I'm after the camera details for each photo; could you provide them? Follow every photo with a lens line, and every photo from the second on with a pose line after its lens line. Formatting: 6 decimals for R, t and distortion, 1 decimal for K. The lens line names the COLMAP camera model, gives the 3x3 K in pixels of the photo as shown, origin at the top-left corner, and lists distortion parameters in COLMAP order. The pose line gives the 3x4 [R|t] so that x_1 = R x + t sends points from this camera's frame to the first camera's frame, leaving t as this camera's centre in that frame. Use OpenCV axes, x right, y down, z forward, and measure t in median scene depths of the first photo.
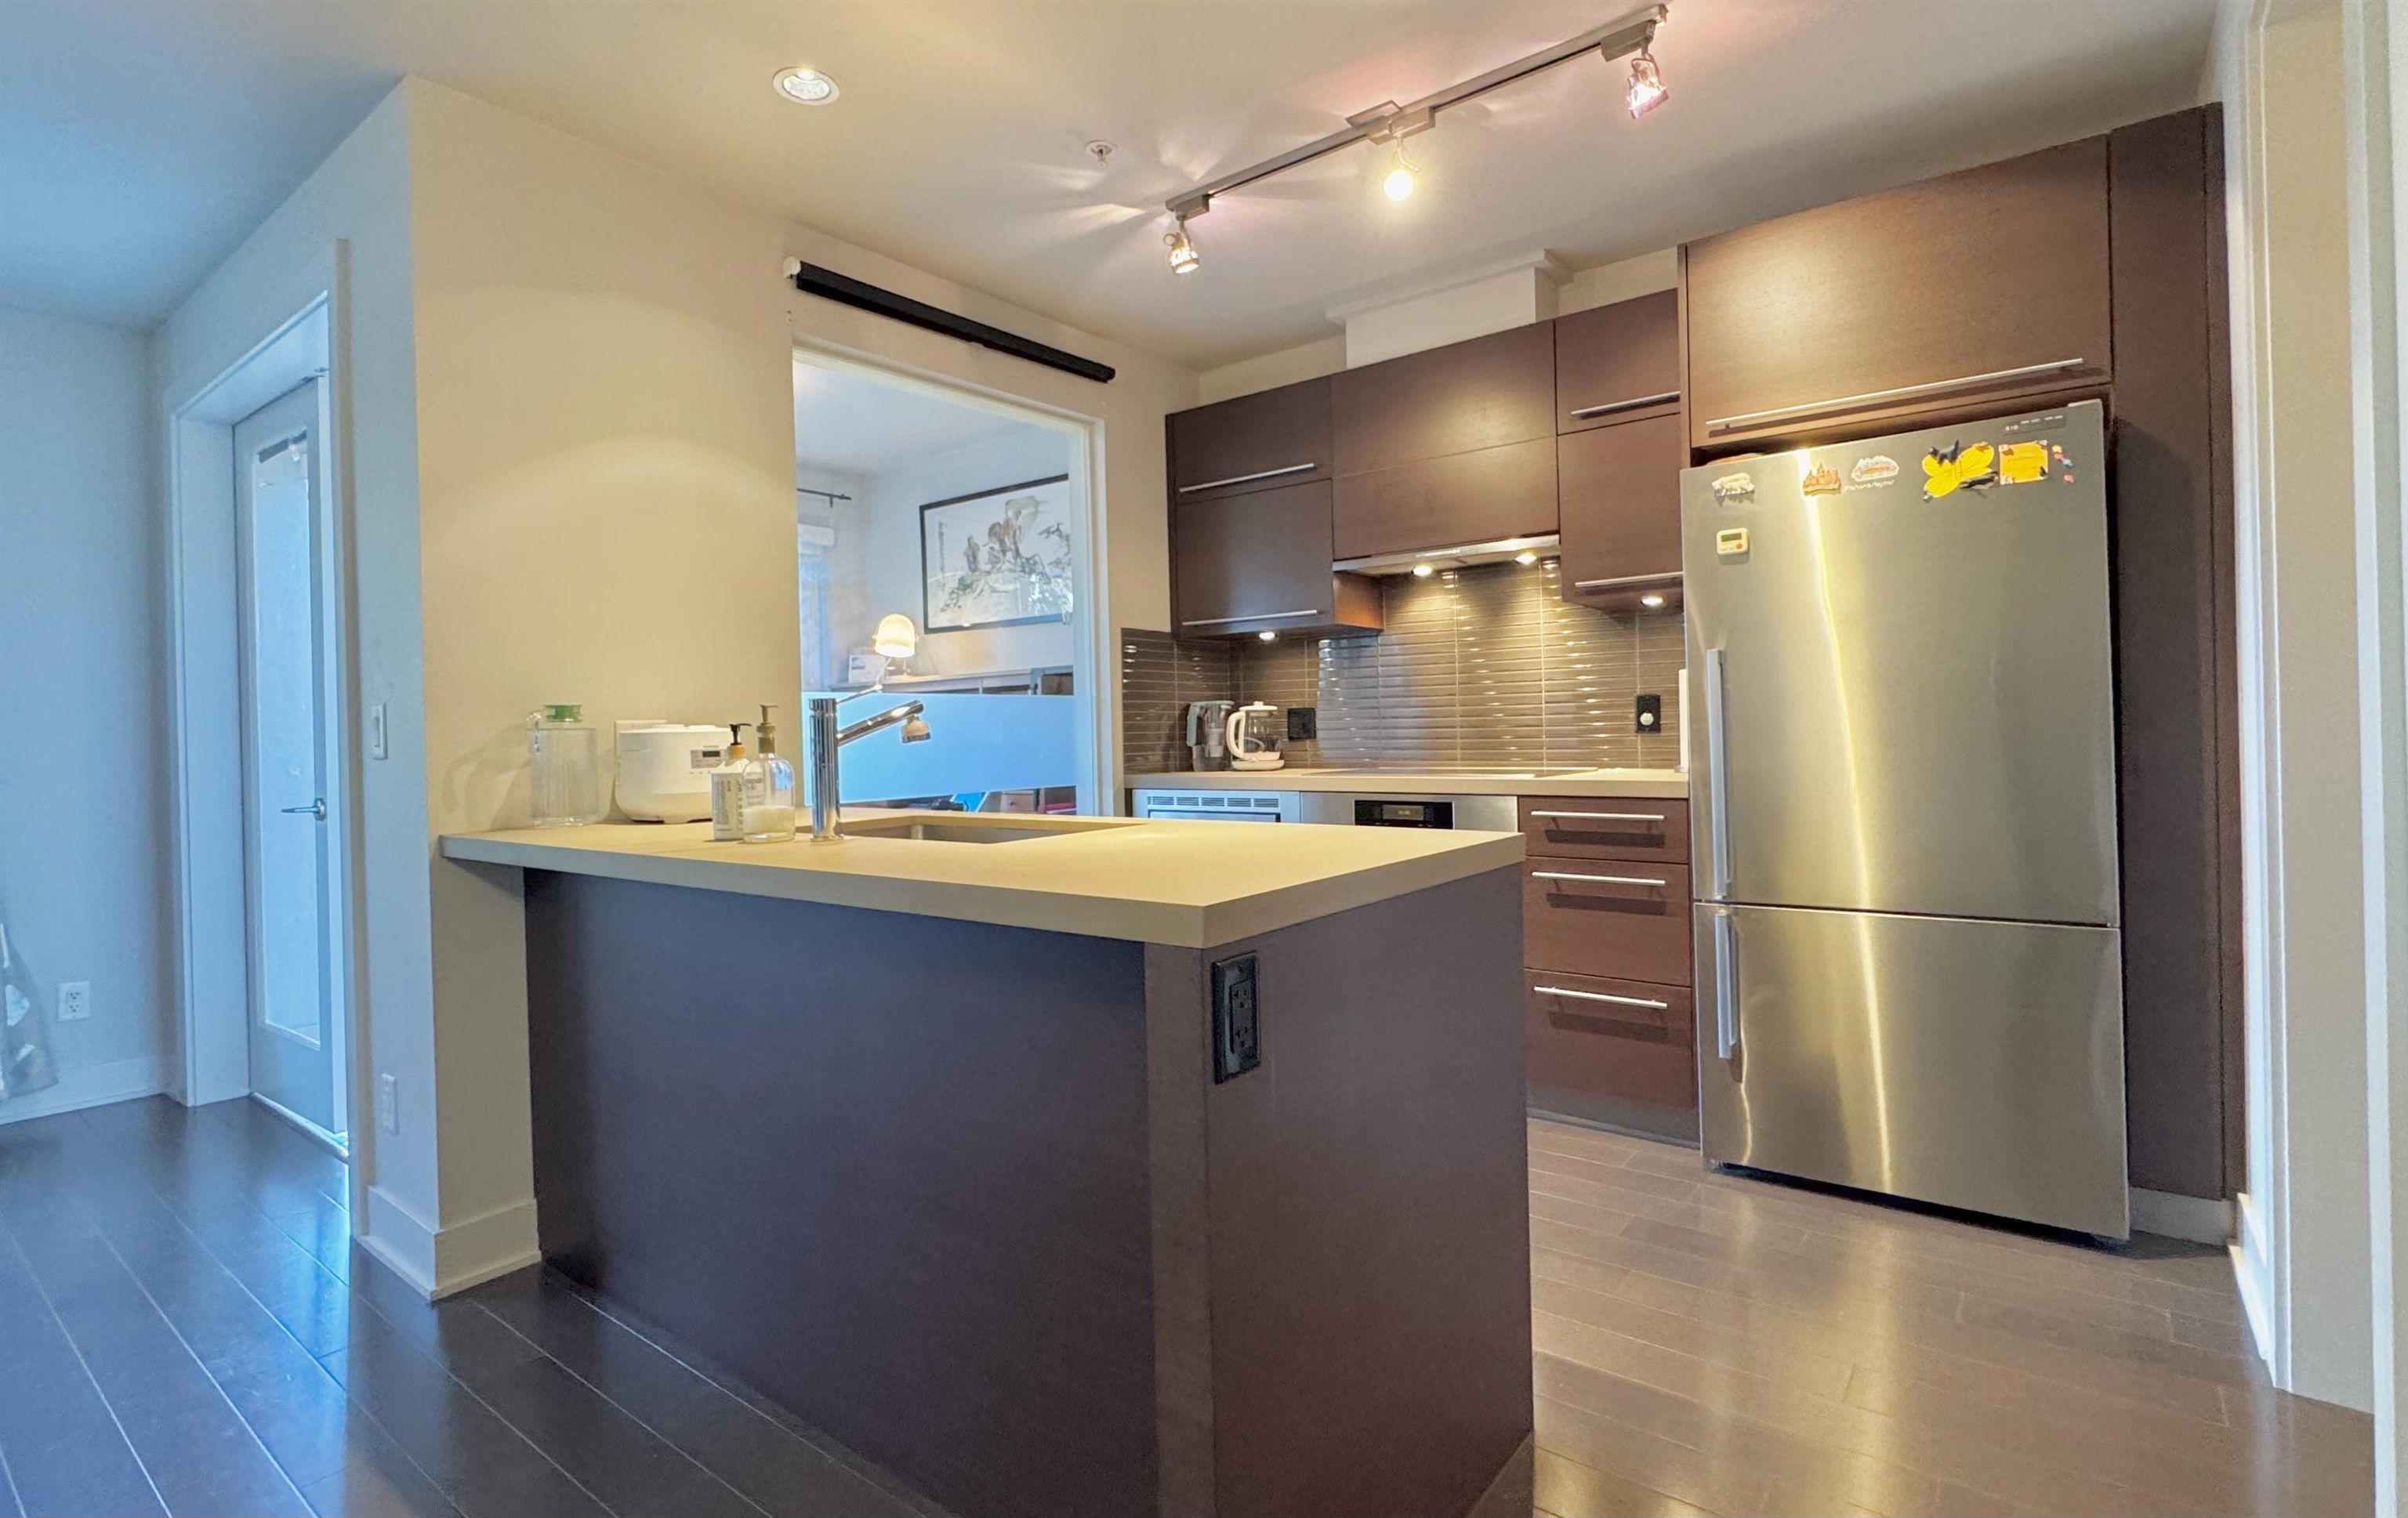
lens RADIAL K [[1124.2, 0, 1224.9], [0, 1124.2, 732.1], [0, 0, 1]] dist [0.000008, -0.000231]
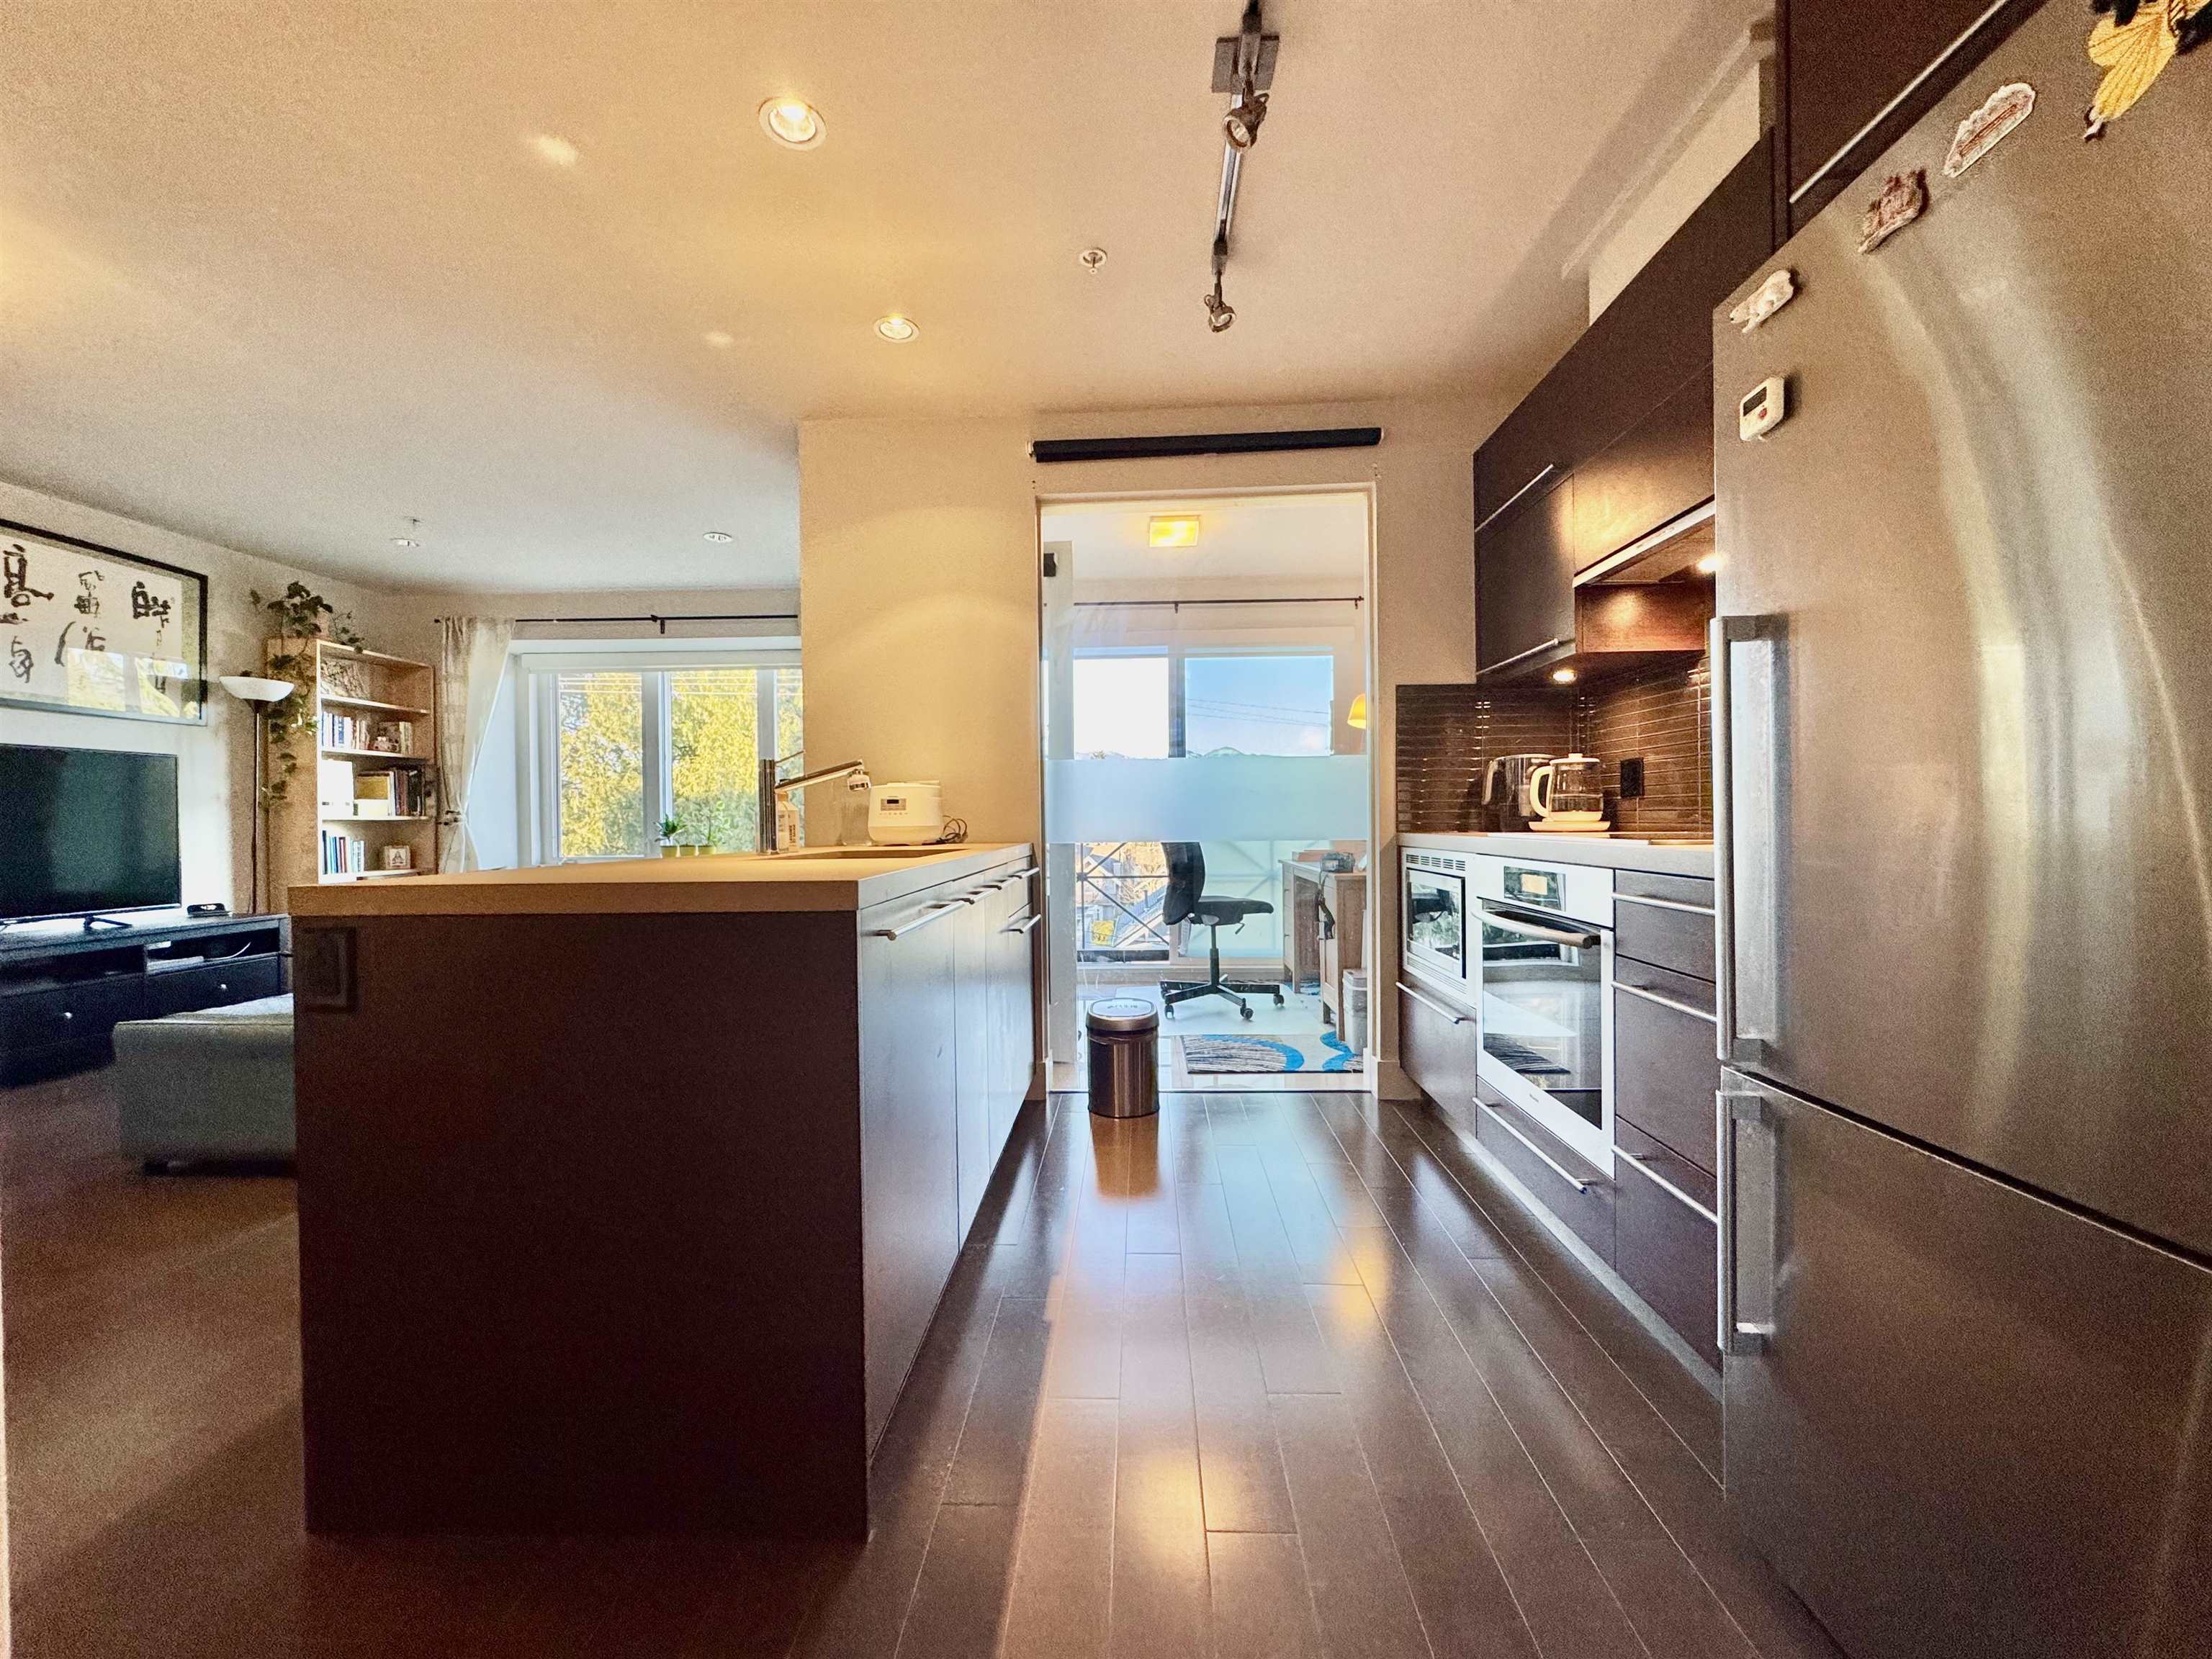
lens RADIAL K [[891.4, 0, 1106.0], [0, 891.4, 829.5], [0, 0, 1]] dist [0.000318, -0.000086]
pose [[0.570134, 0.025687, -0.821150, 0.417295], [-0.001326, 0.999539, 0.030346, 0.012035], [0.821551, -0.016213, 0.569905, 0.331640]]
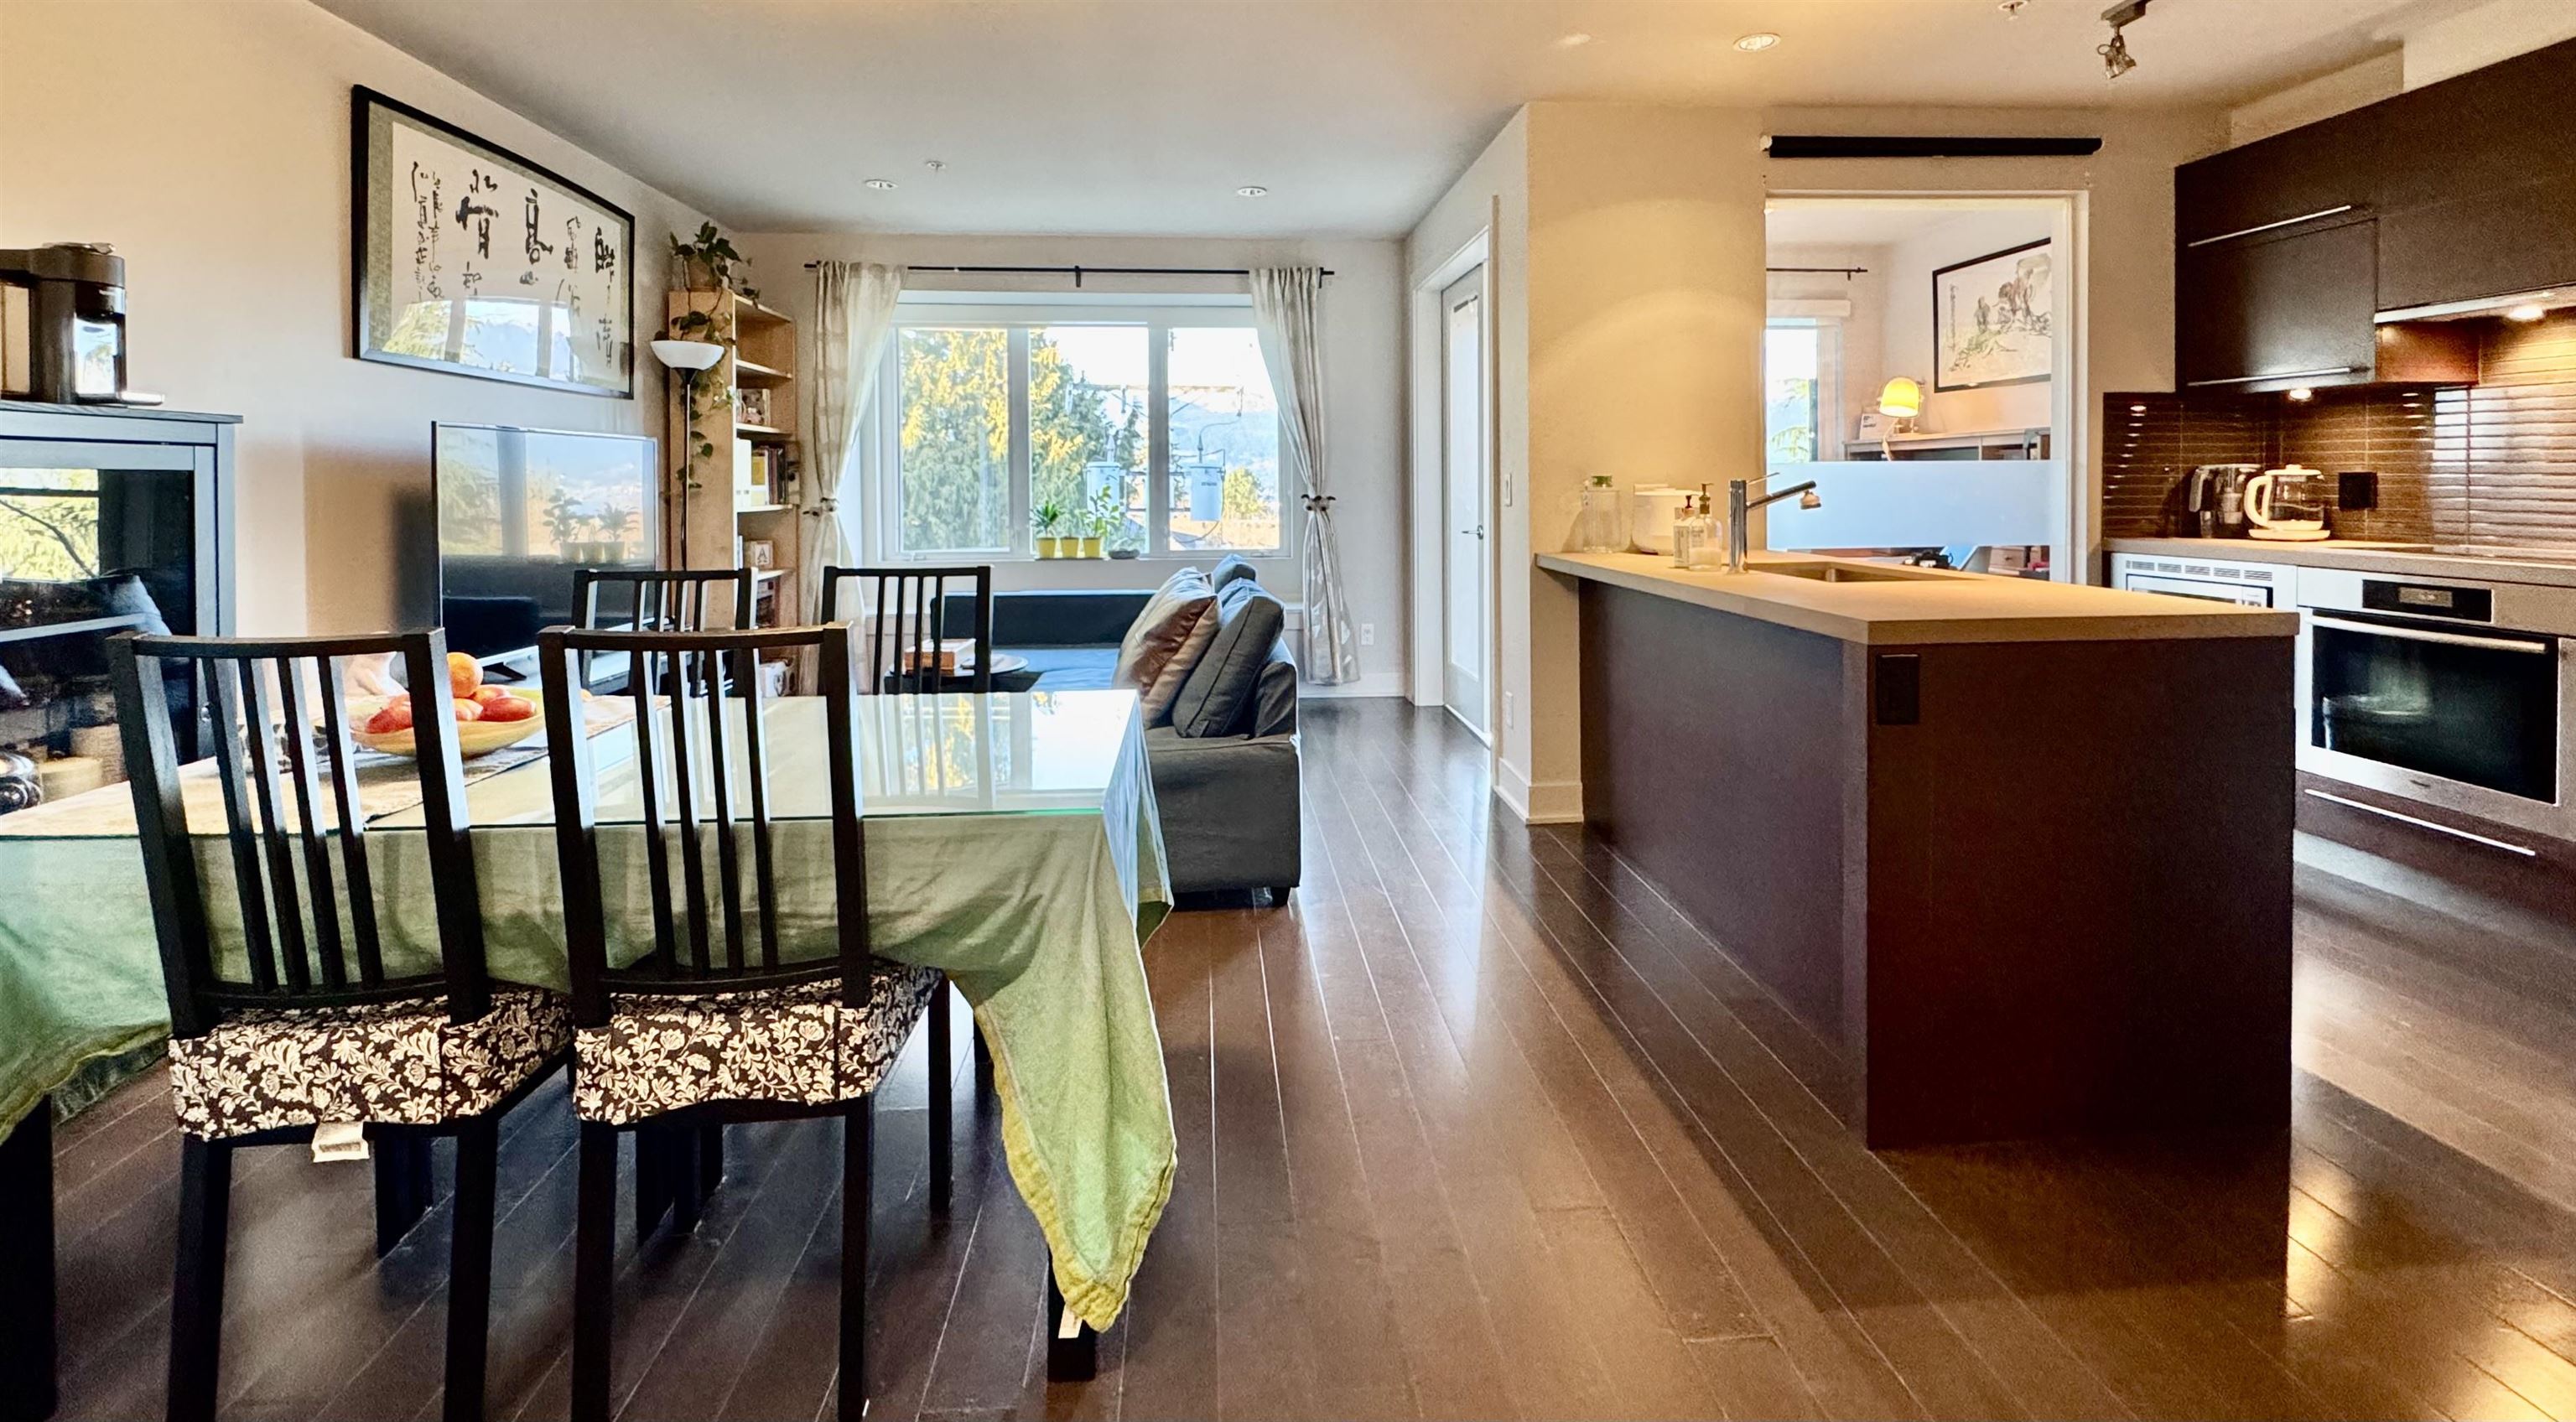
lens RADIAL K [[1155.9, 0, 1295.2], [0, 1155.9, 507.2], [0, 0, 1]] dist [-0.002911, -0.000429]
pose [[0.668186, 0.034744, -0.743182, 0.197714], [-0.008872, 0.999210, 0.038737, -0.023547], [0.743941, -0.019290, 0.667967, -0.241692]]
